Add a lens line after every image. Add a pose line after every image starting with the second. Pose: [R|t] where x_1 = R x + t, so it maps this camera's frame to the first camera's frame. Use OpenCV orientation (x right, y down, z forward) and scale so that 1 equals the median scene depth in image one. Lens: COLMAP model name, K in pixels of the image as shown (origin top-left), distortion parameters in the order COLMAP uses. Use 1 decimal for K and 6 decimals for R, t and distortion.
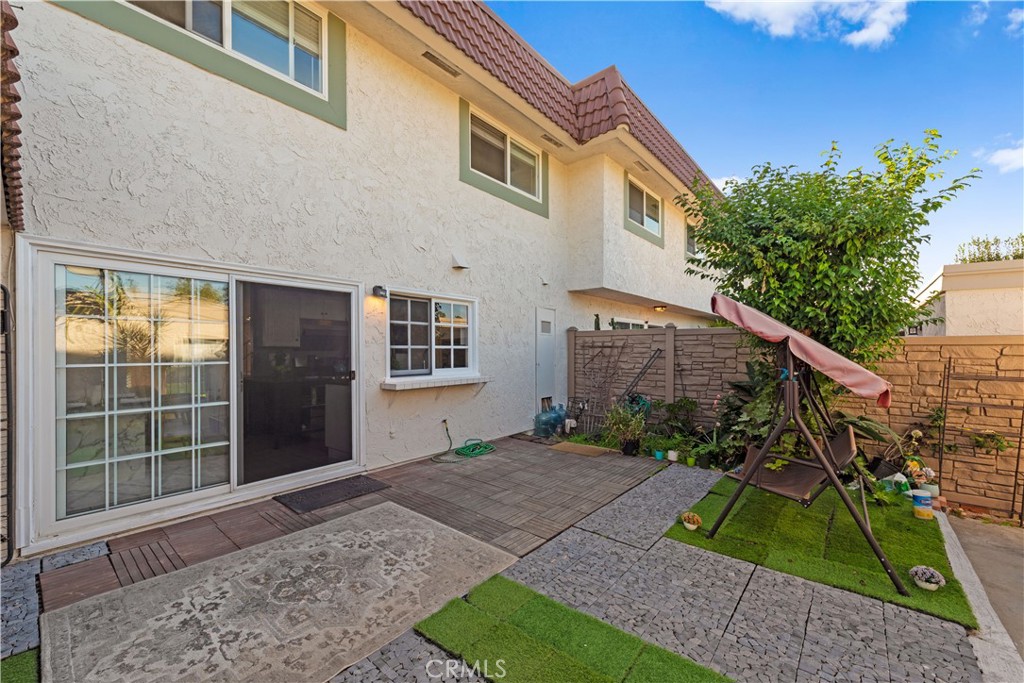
lens RADIAL K [[409.9, 0, 510.6], [0, 409.9, 346.0], [0, 0, 1]] dist [0.013253, -0.000350]
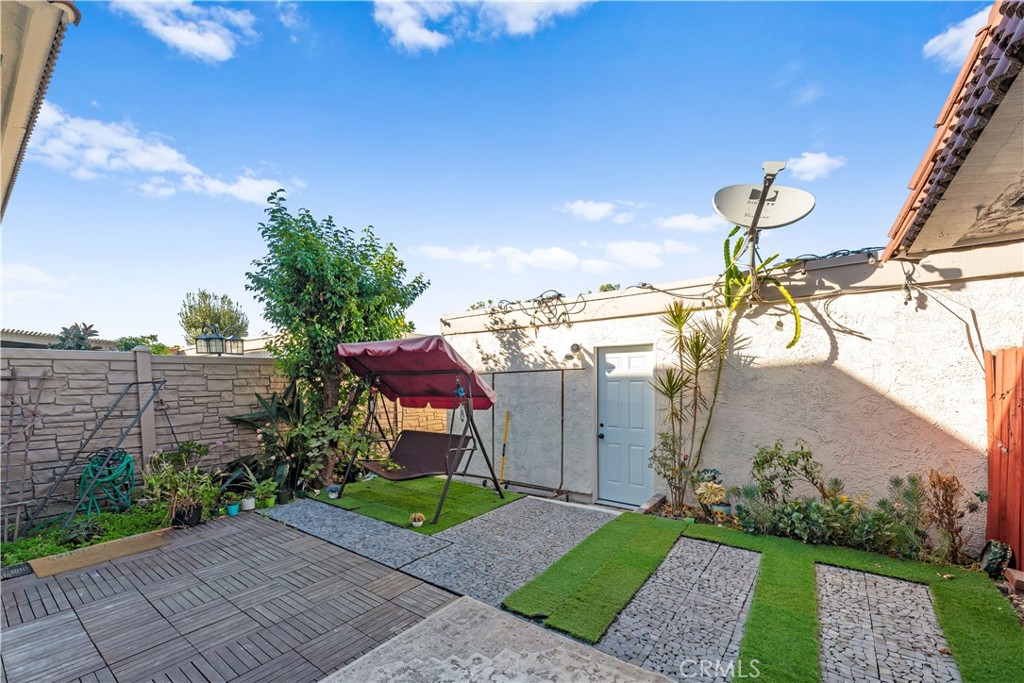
lens RADIAL K [[409.9, 0, 507.8], [0, 409.9, 383.1], [0, 0, 1]] dist [0.013253, -0.000350]
pose [[-0.054078, -0.009433, 0.998492, -0.420806], [0.000600, 0.999955, 0.009479, 0.003745], [-0.998537, 0.001112, -0.054070, 0.424871]]
